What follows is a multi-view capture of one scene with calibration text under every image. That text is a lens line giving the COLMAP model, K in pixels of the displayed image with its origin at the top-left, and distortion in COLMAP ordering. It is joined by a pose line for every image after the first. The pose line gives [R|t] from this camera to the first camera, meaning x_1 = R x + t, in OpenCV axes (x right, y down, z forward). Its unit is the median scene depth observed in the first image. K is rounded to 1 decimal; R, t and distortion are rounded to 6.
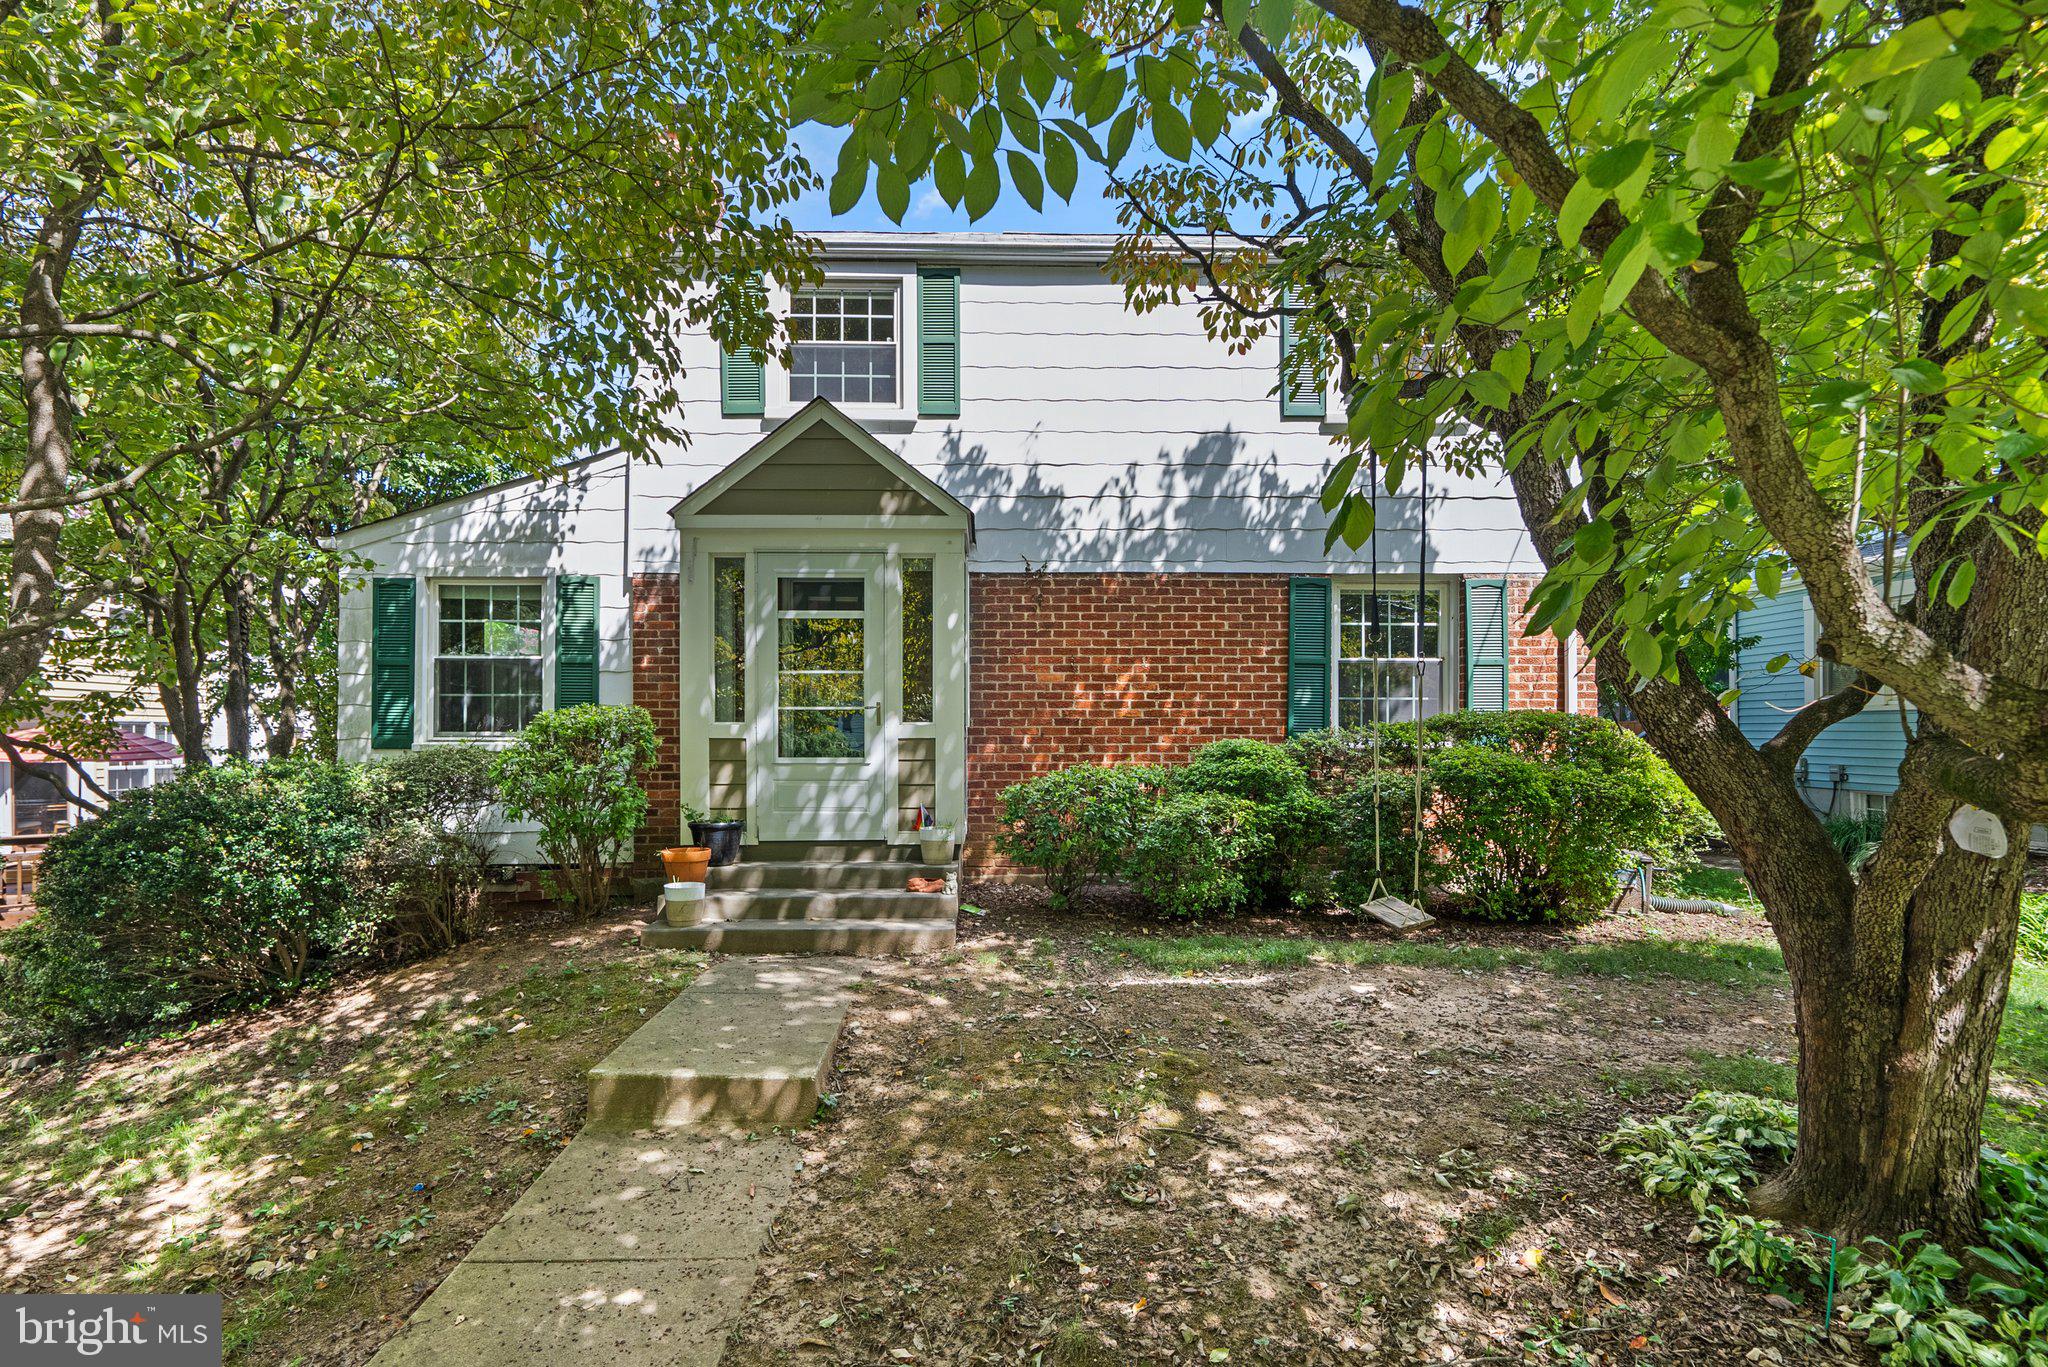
lens RADIAL K [[949.4, 0, 1142.2], [0, 949.4, 747.4], [0, 0, 1]] dist [0.000205, -0.000044]
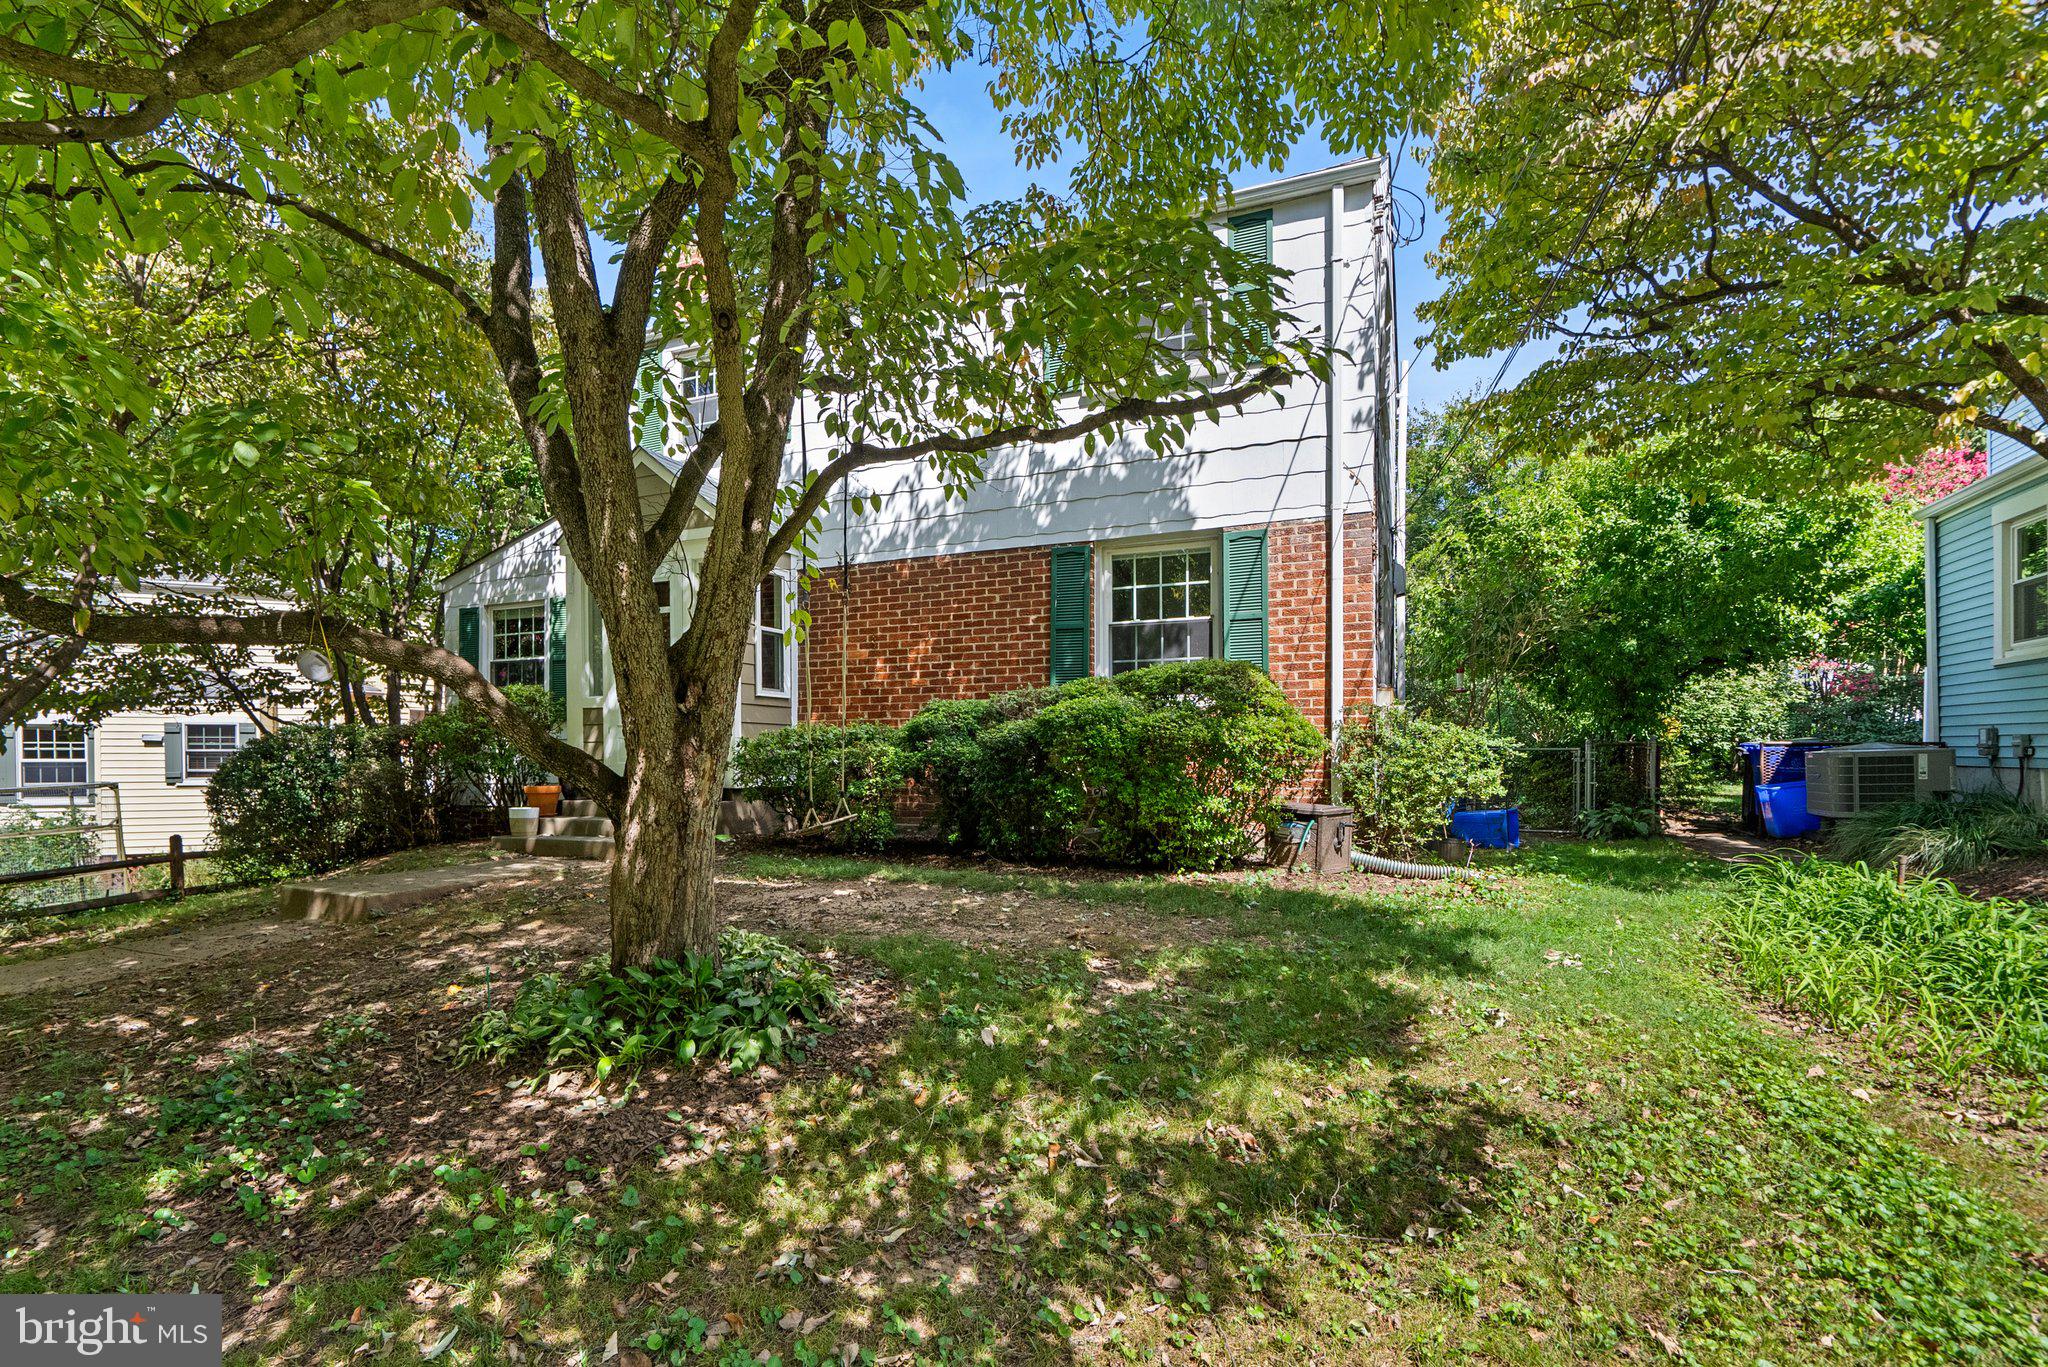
lens RADIAL K [[949.4, 0, 996.5], [0, 949.4, 778.3], [0, 0, 1]] dist [0.000205, -0.000044]
pose [[0.913629, 0.003615, -0.406534, 0.532326], [0.006439, 0.999706, 0.023361, 0.052714], [0.406499, -0.023961, 0.913337, -0.000282]]
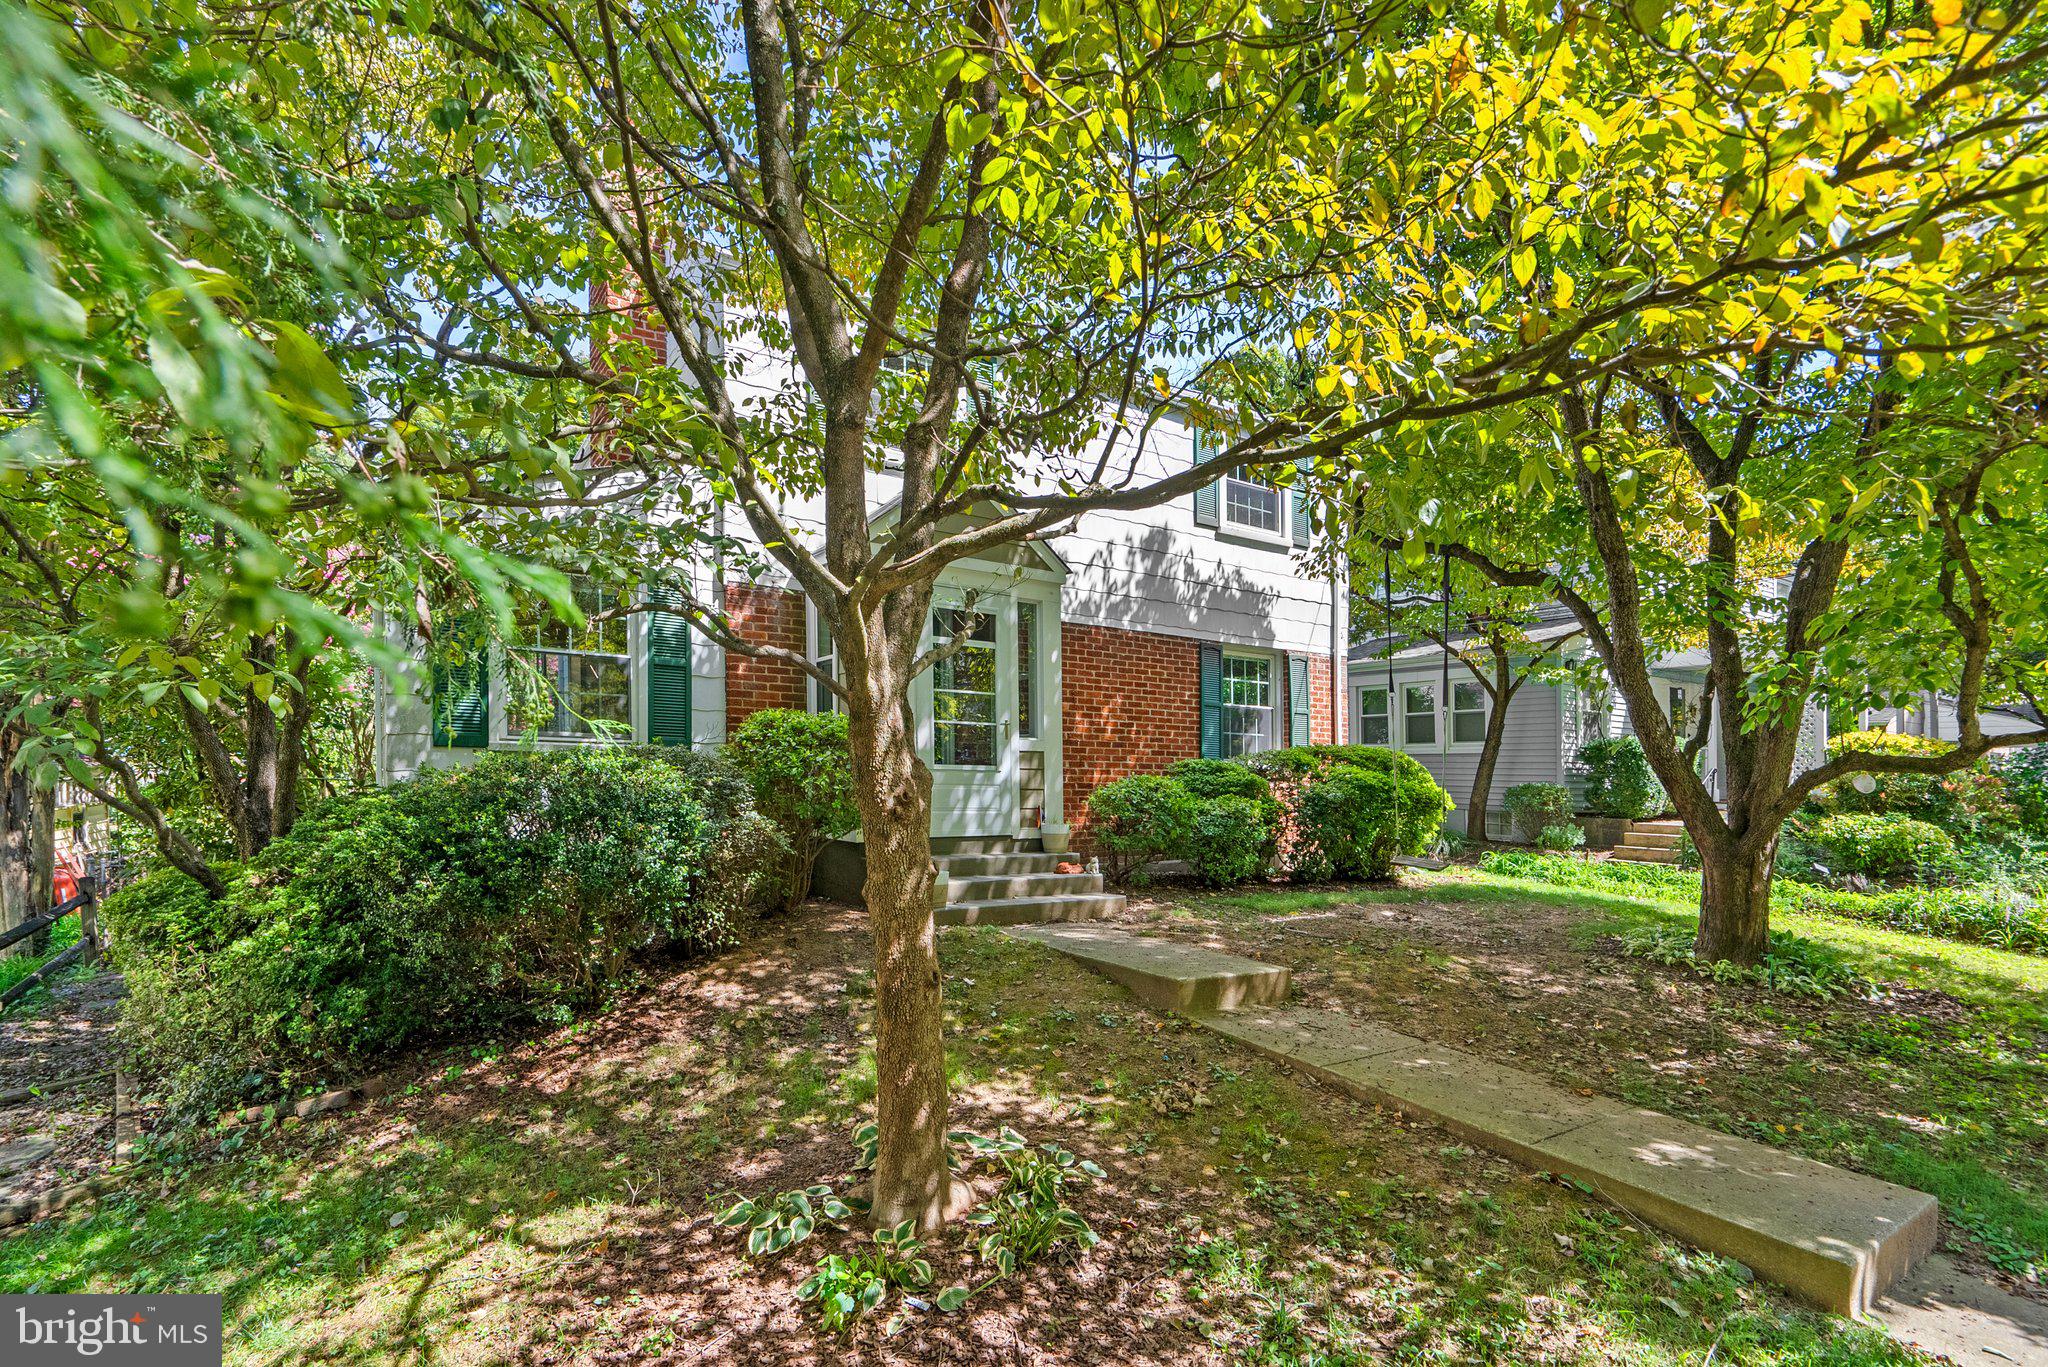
lens RADIAL K [[949.4, 0, 1032.2], [0, 949.4, 790.9], [0, 0, 1]] dist [0.000205, -0.000044]
pose [[0.849112, 0.006314, 0.528174, -0.773847], [-0.007089, 0.999975, -0.000558, 0.037189], [-0.528164, -0.003270, 0.849136, -0.029098]]
